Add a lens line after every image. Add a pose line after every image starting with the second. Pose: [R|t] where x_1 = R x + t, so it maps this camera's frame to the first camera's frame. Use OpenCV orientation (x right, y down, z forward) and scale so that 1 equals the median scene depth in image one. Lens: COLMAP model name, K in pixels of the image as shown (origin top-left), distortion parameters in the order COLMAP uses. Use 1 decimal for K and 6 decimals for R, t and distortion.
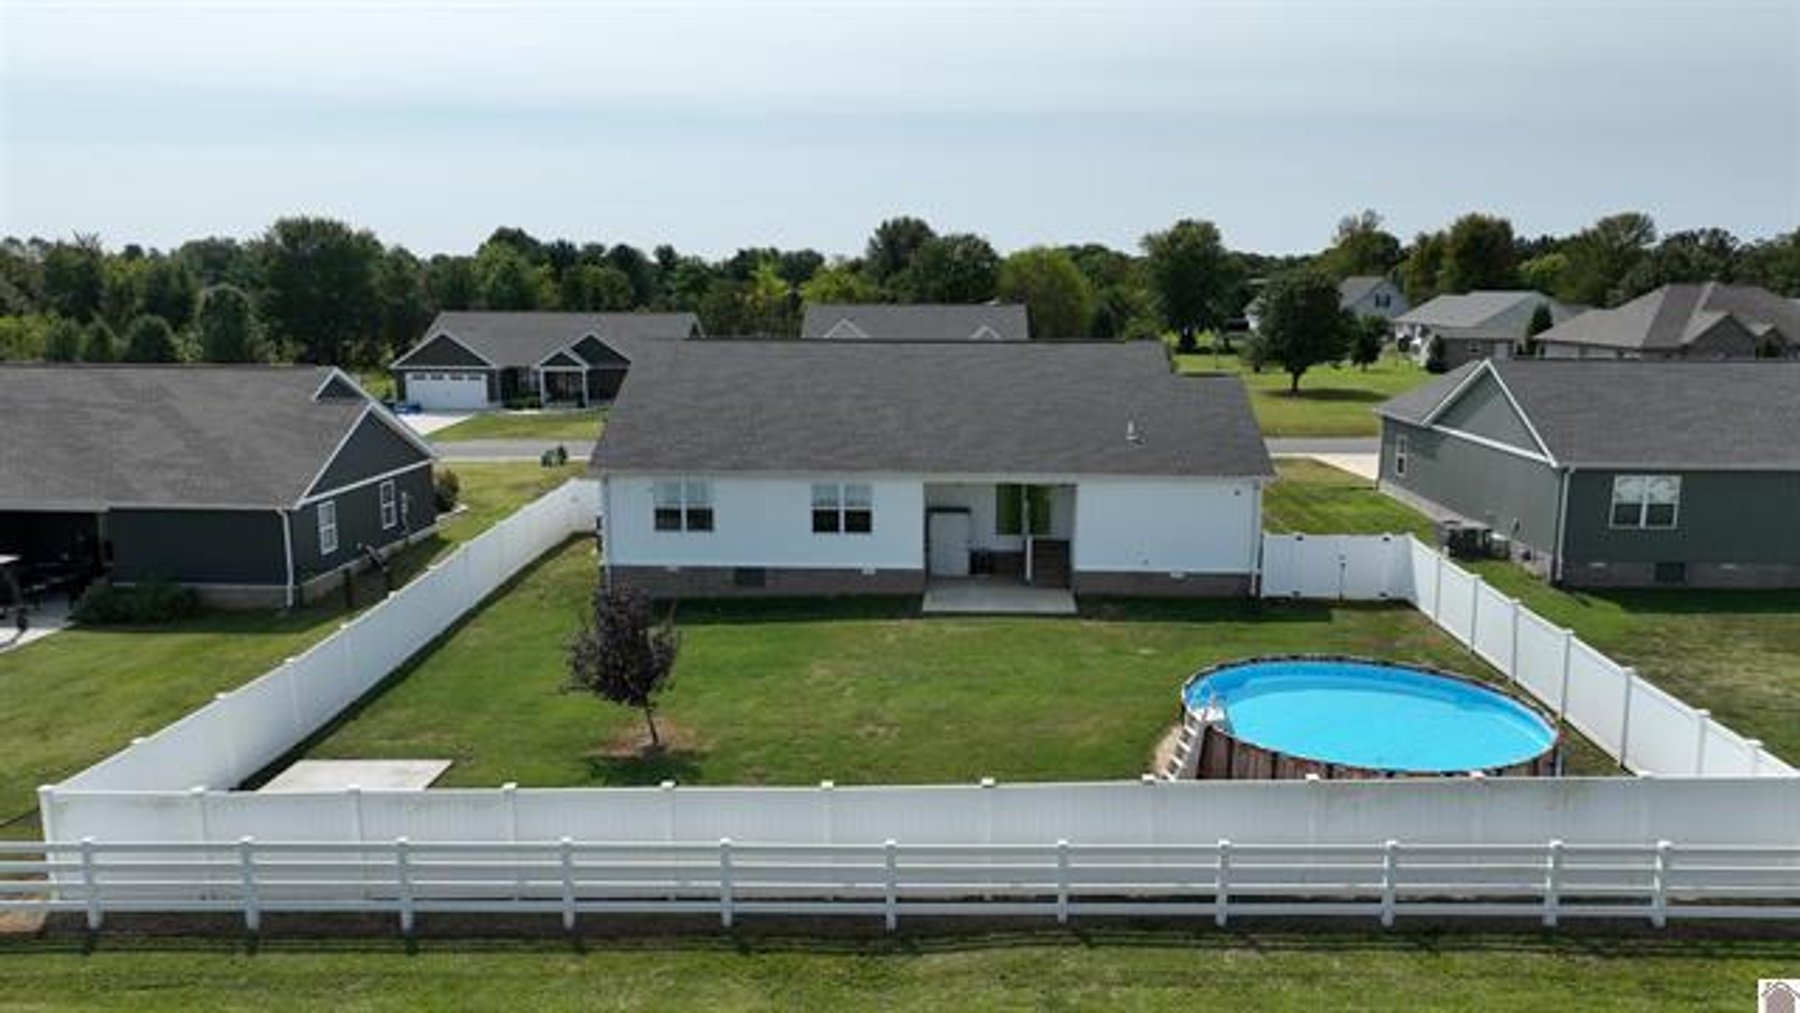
lens RADIAL K [[1265.9, 0, 907.1], [0, 1265.9, 501.5], [0, 0, 1]] dist [-0.000824, 0.012595]
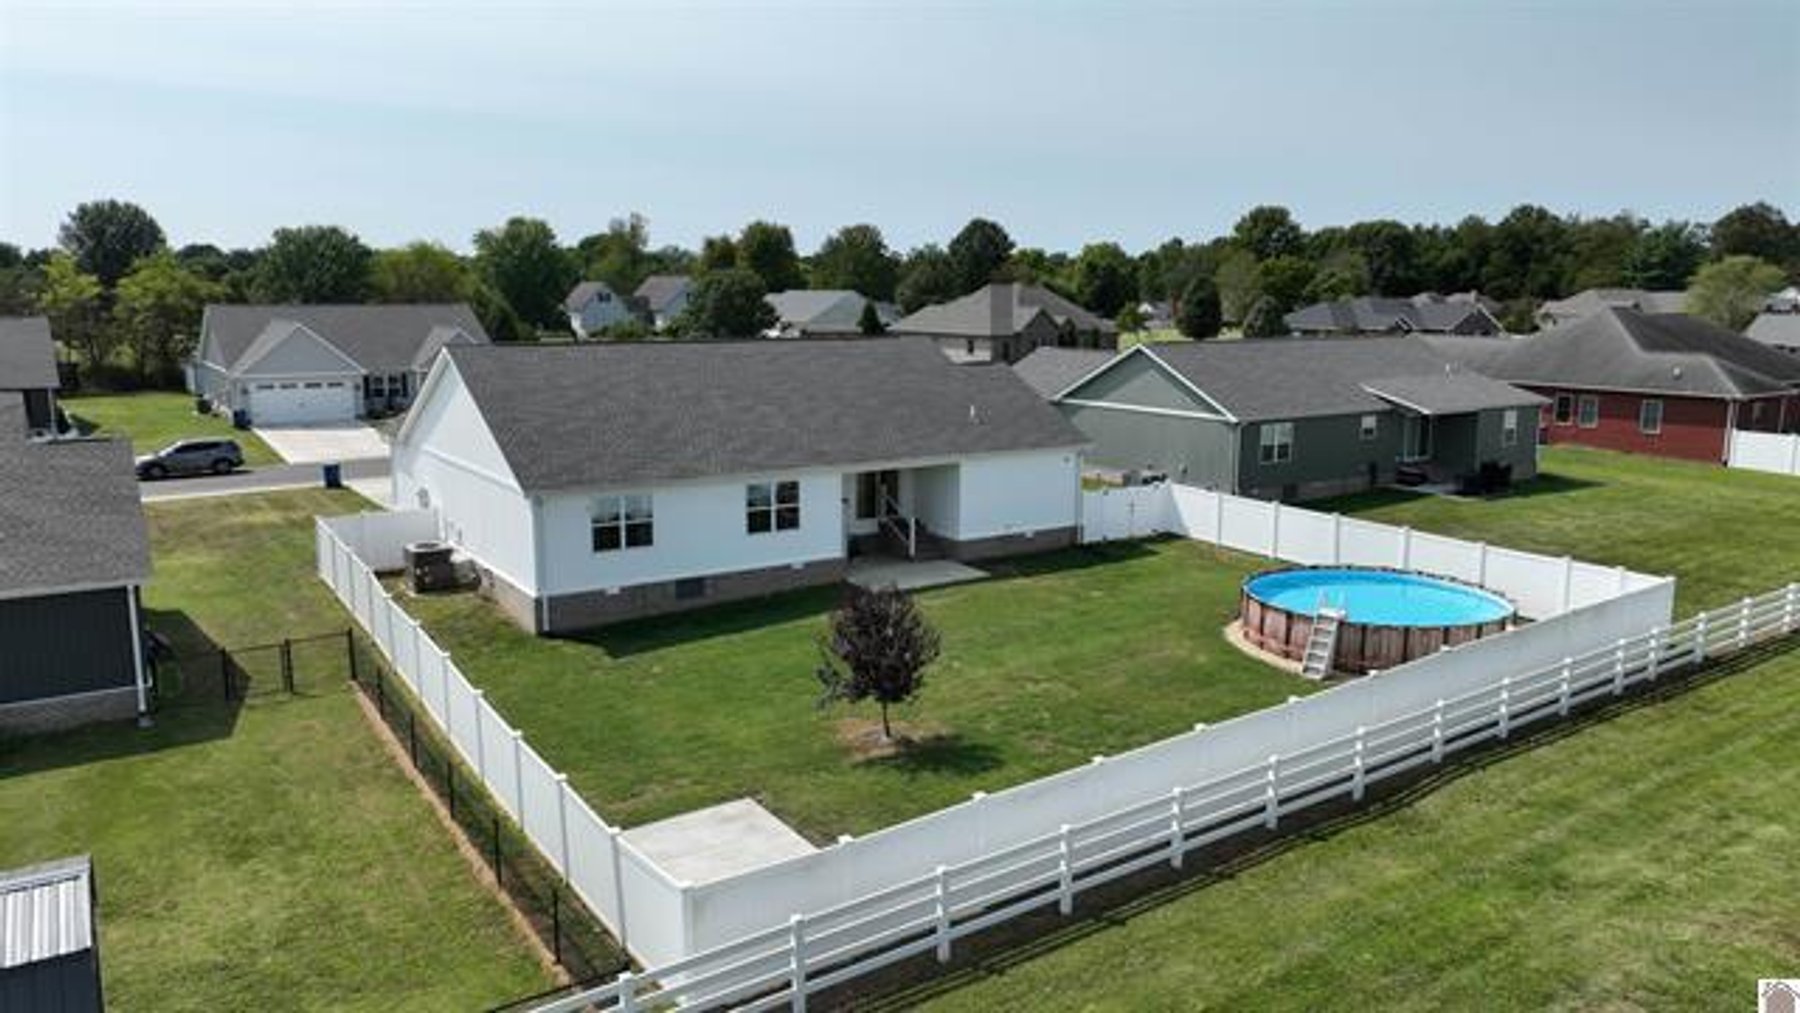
lens RADIAL K [[1261.4, 0, 914.7], [0, 1261.4, 505.7], [0, 0, 1]] dist [0.007814, 0.004572]
pose [[0.799482, -0.101460, 0.592060, -0.546822], [0.098585, 0.994430, 0.037291, -0.021583], [-0.592545, 0.028555, 0.805031, 0.121959]]
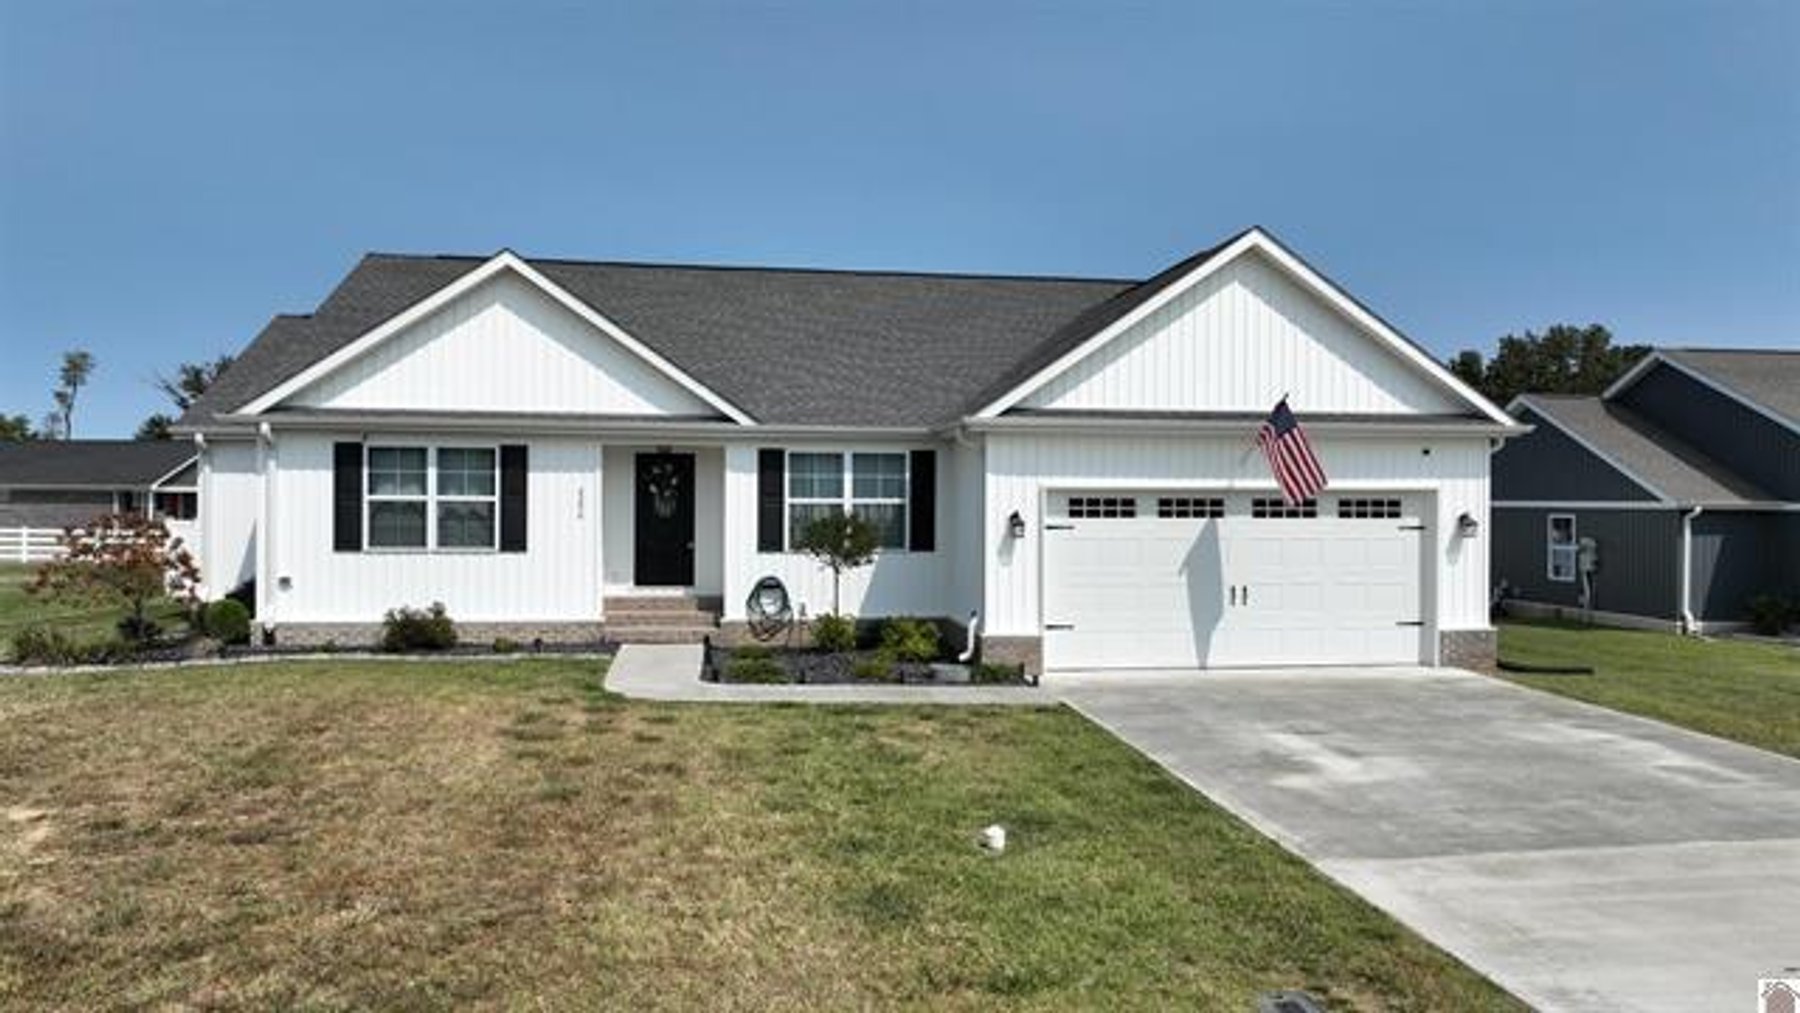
lens RADIAL K [[1265.9, 0, 907.1], [0, 1265.9, 501.5], [0, 0, 1]] dist [-0.000824, 0.012595]
pose [[-0.982261, -0.003924, -0.187478, 0.074238], [-0.035853, 0.985267, 0.167224, -0.141373], [0.184059, 0.170979, -0.967930, 1.823962]]
